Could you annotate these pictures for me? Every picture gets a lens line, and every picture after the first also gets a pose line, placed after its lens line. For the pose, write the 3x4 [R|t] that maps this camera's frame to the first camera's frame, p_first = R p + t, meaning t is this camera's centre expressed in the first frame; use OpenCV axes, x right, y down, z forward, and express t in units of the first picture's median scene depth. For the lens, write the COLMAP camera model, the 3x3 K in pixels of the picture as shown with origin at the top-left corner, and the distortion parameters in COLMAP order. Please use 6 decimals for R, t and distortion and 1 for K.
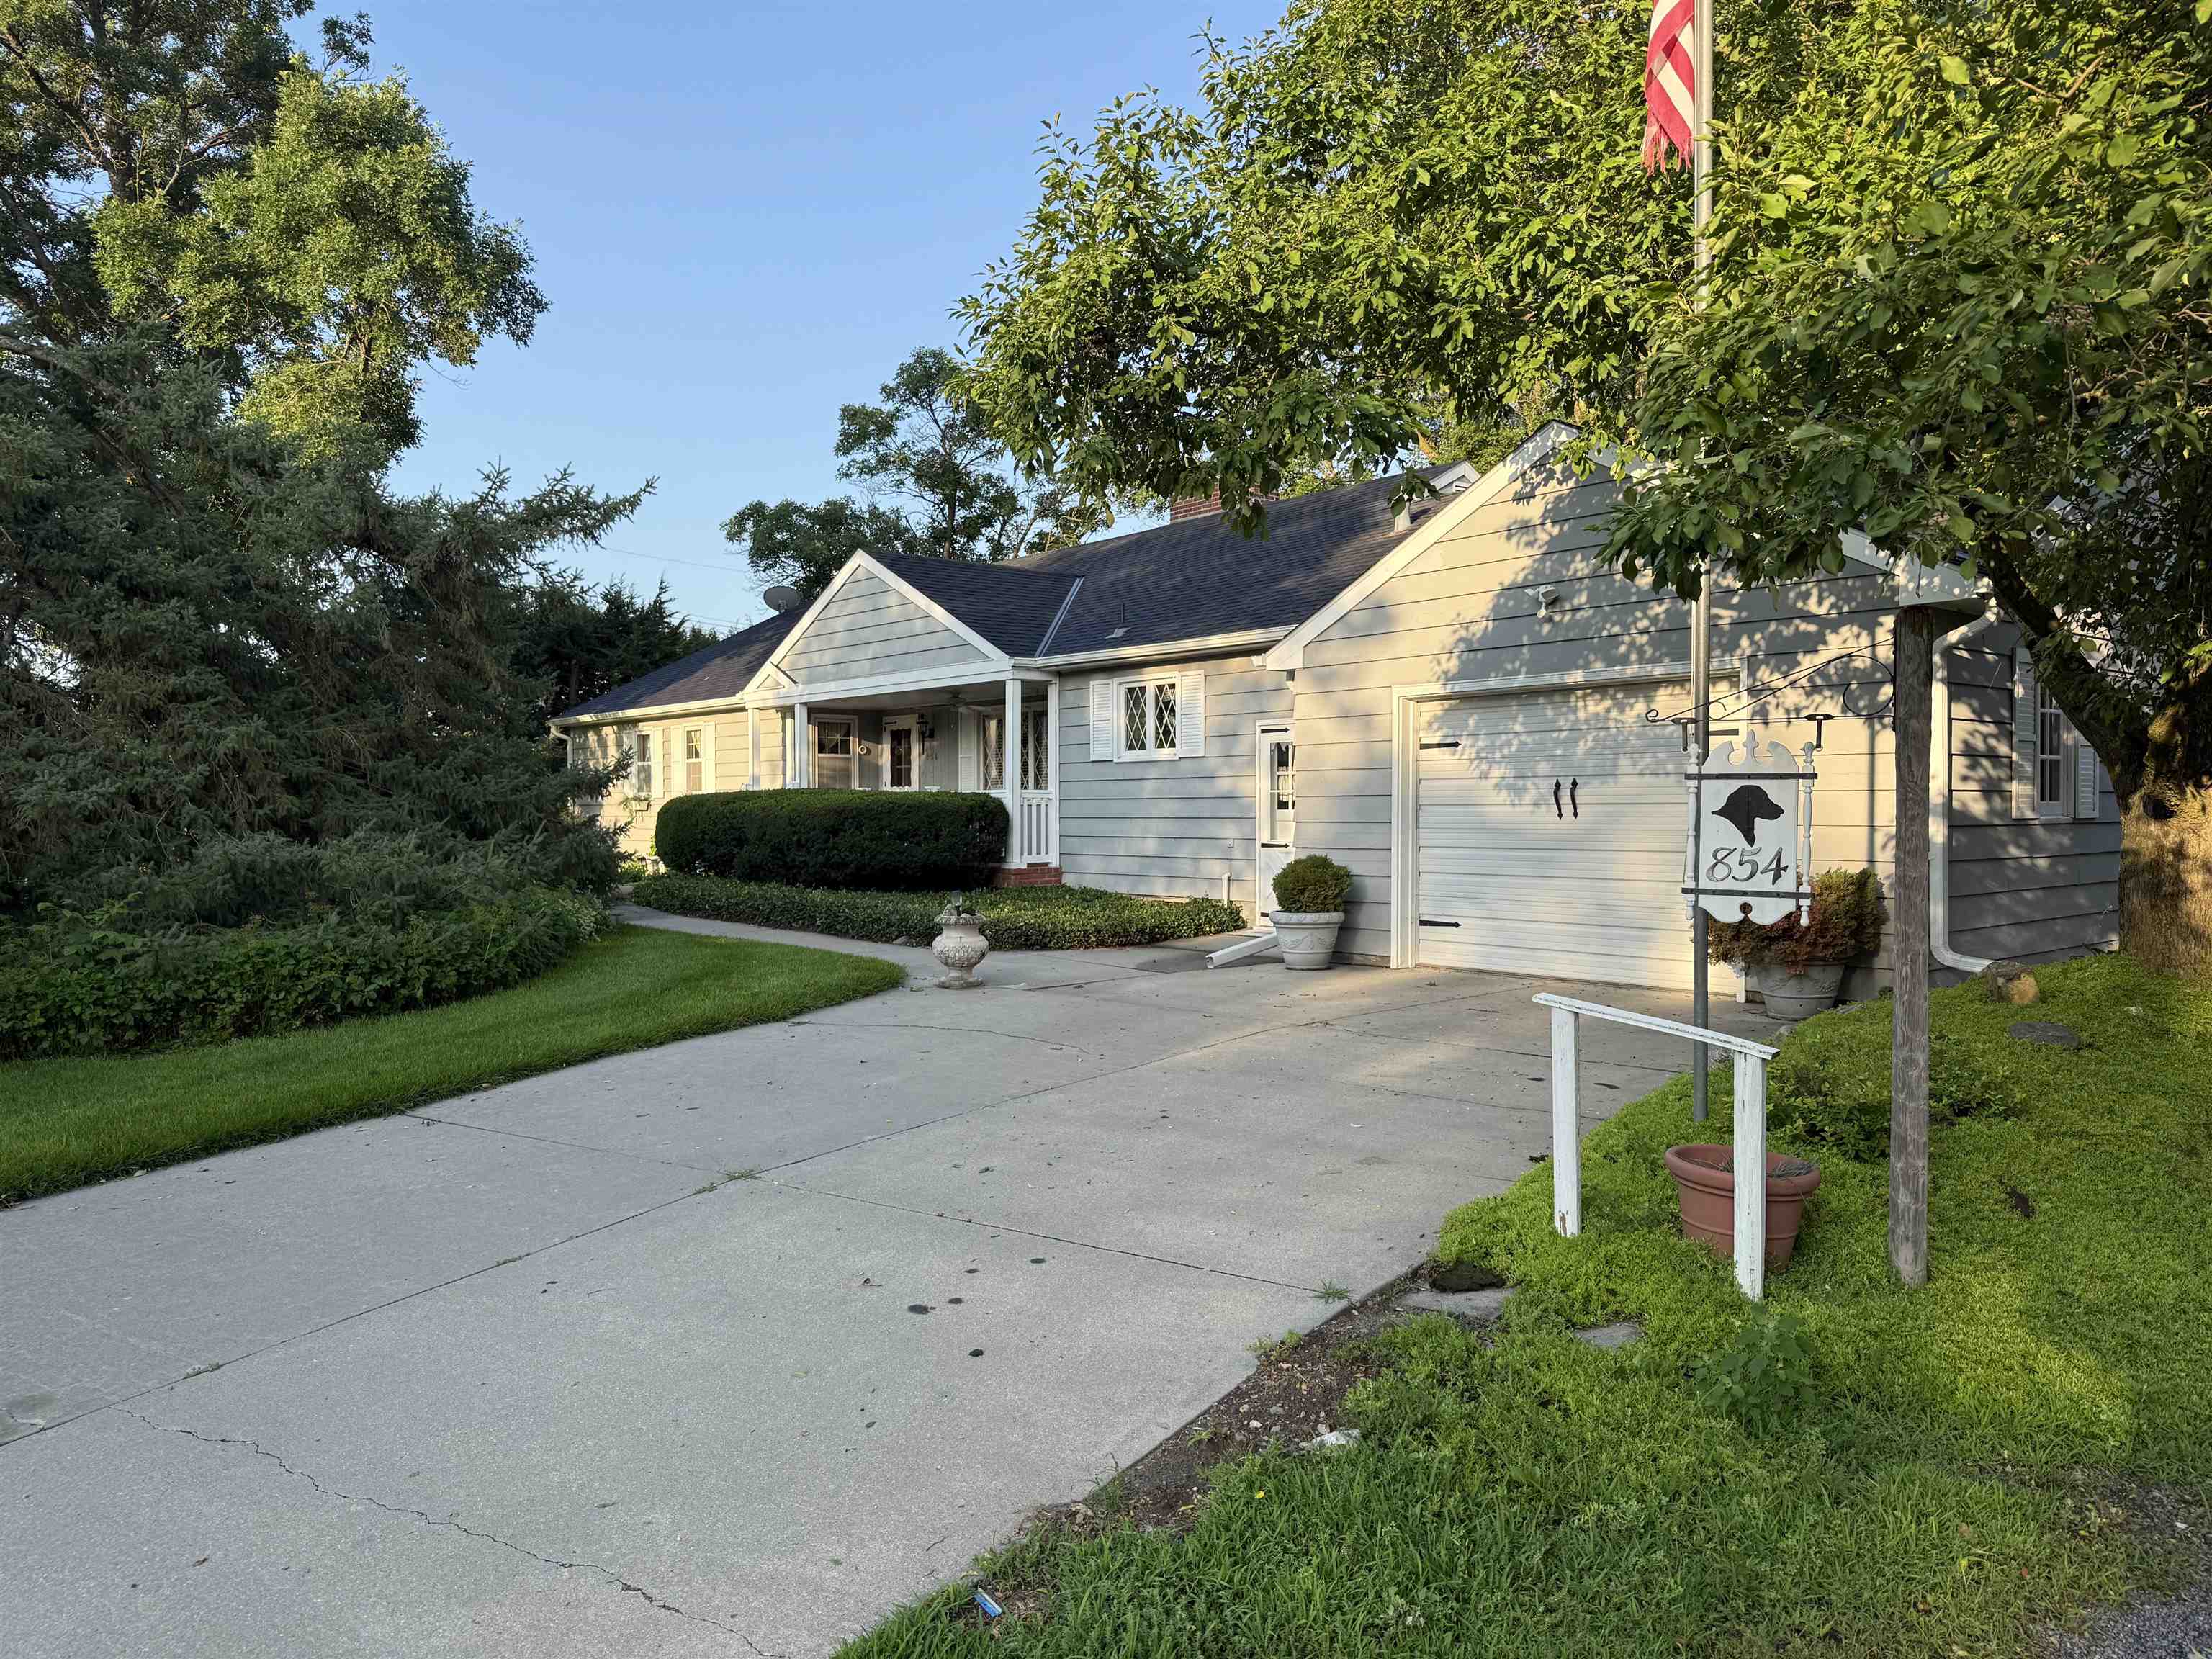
lens RADIAL K [[1567.9, 0, 1105.0], [0, 1567.9, 833.1], [0, 0, 1]] dist [0.010222, -0.013412]
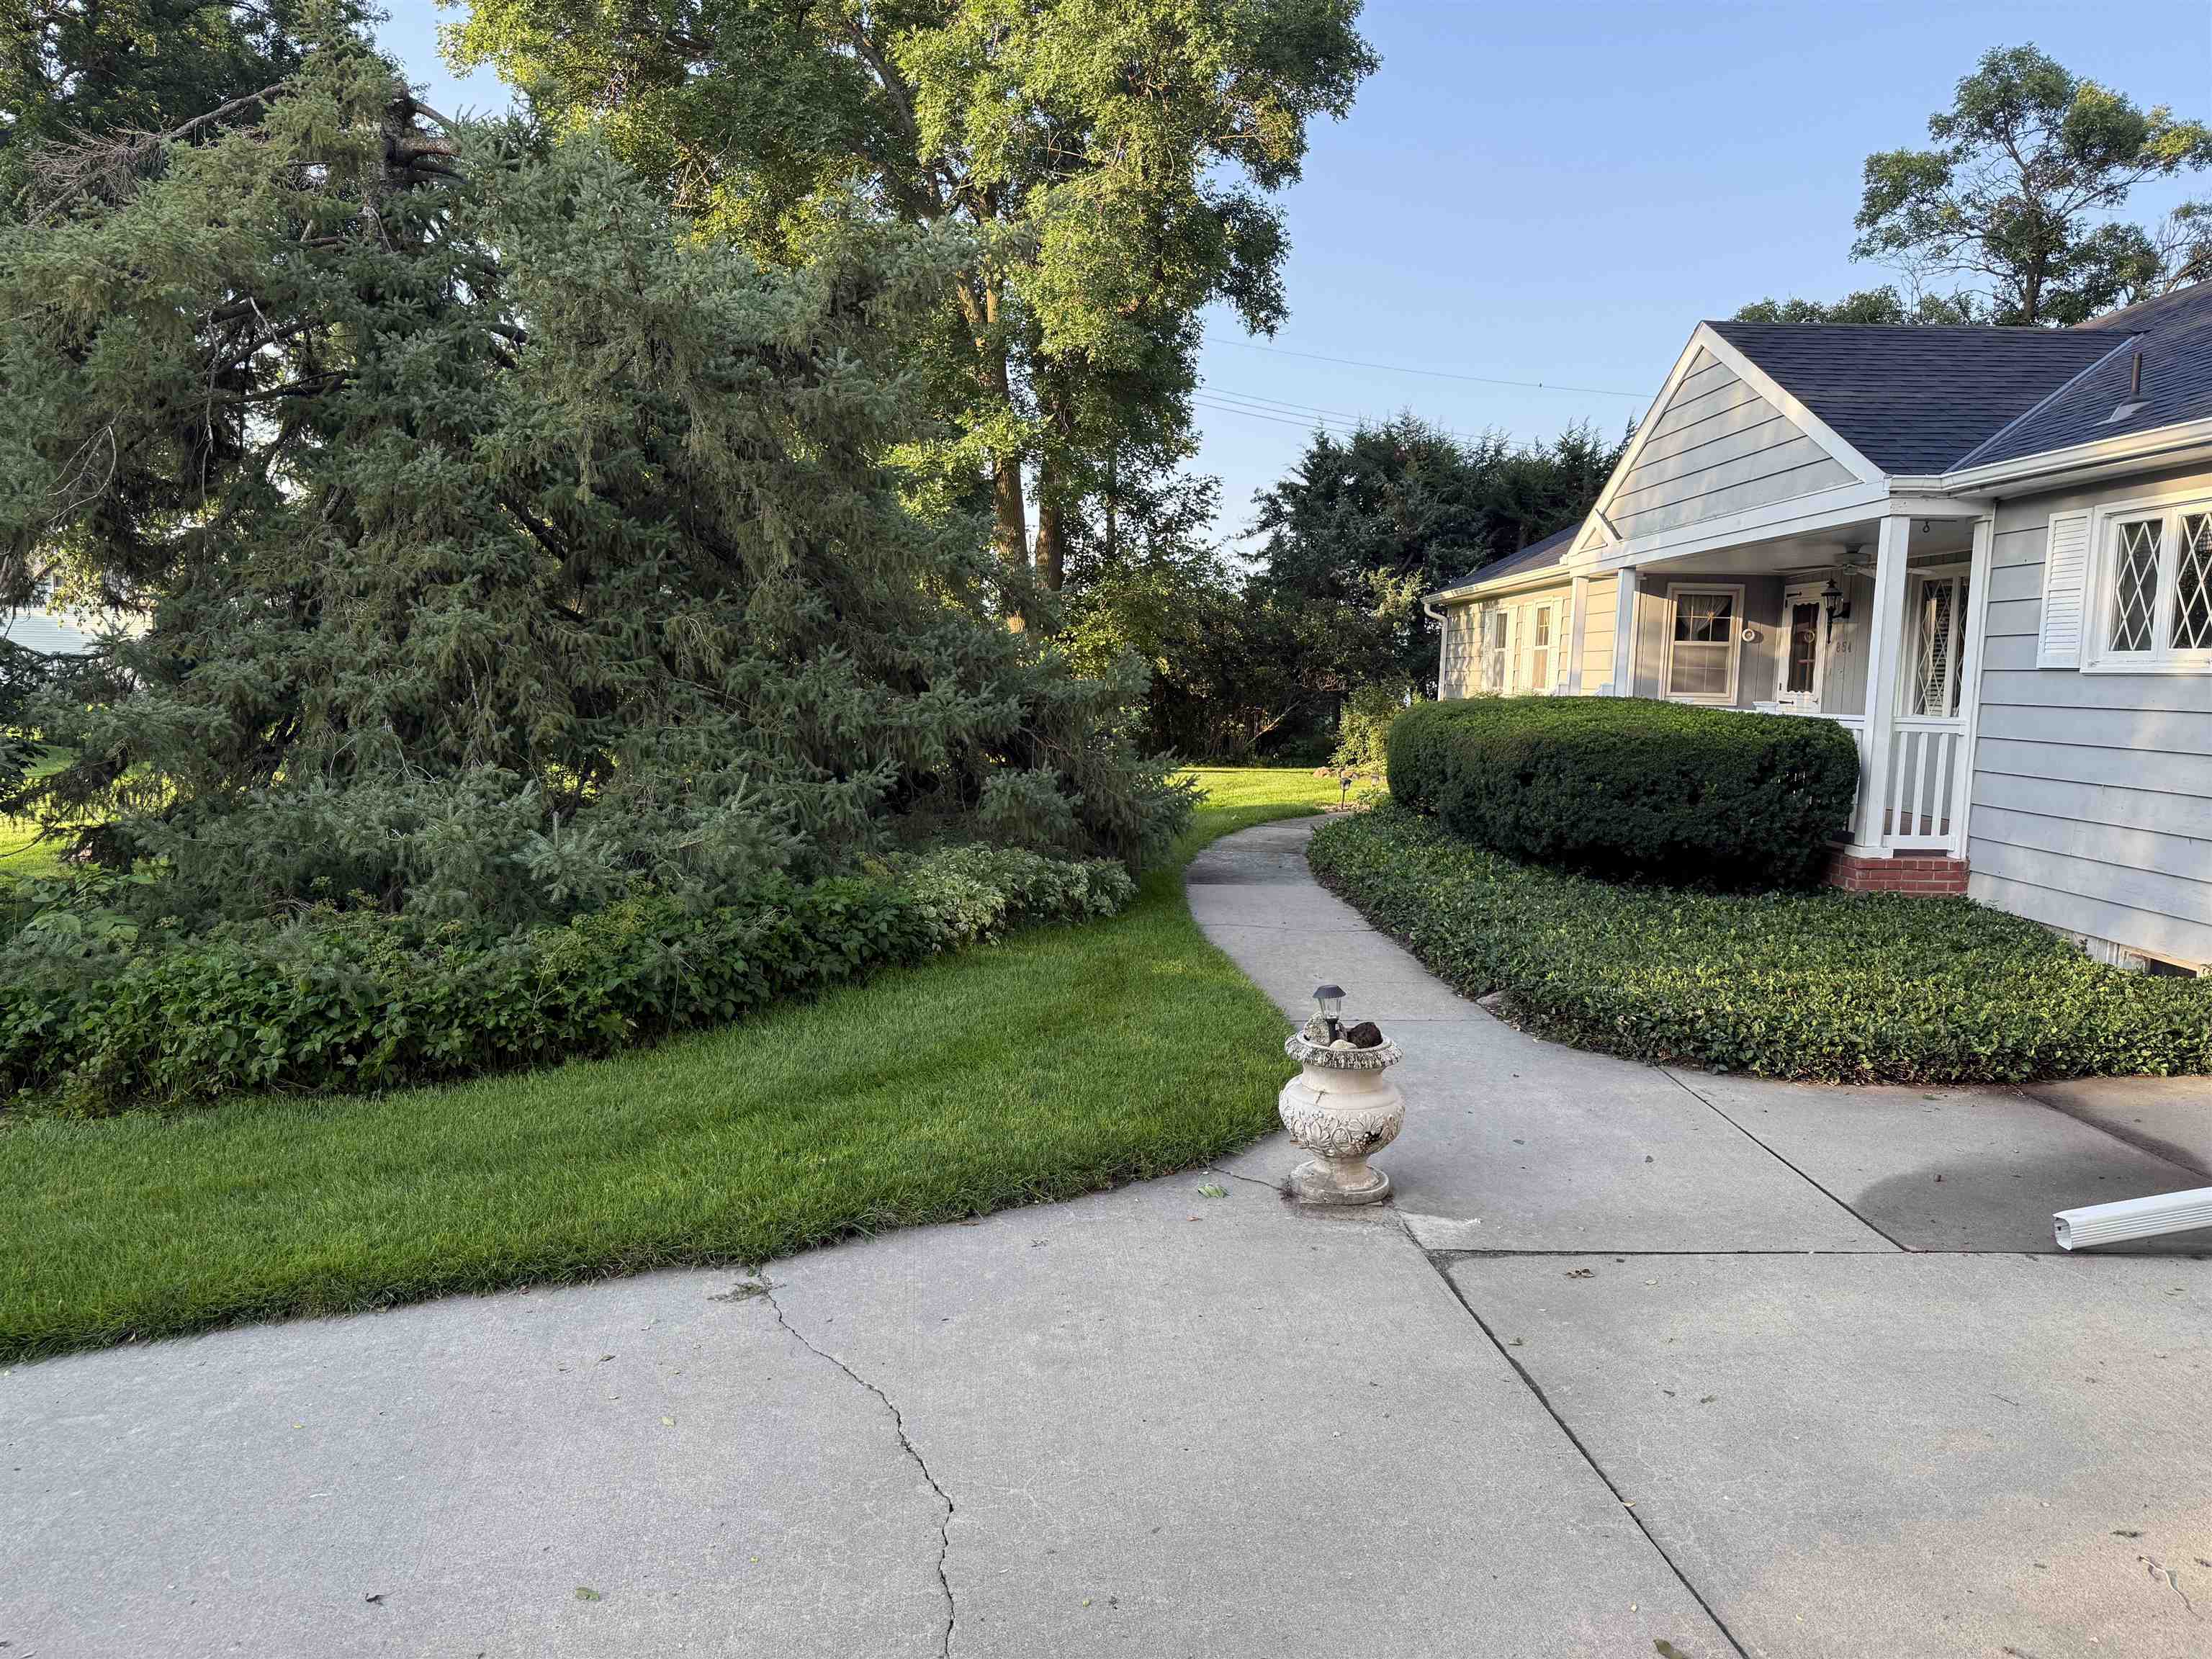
lens RADIAL K [[1567.9, 0, 1101.5], [0, 1567.9, 813.2], [0, 0, 1]] dist [0.010222, -0.013412]
pose [[0.771561, 0.078258, -0.631323, 0.066154], [-0.035036, 0.996126, 0.080660, -0.022948], [0.635190, -0.040115, 0.771314, 0.311932]]
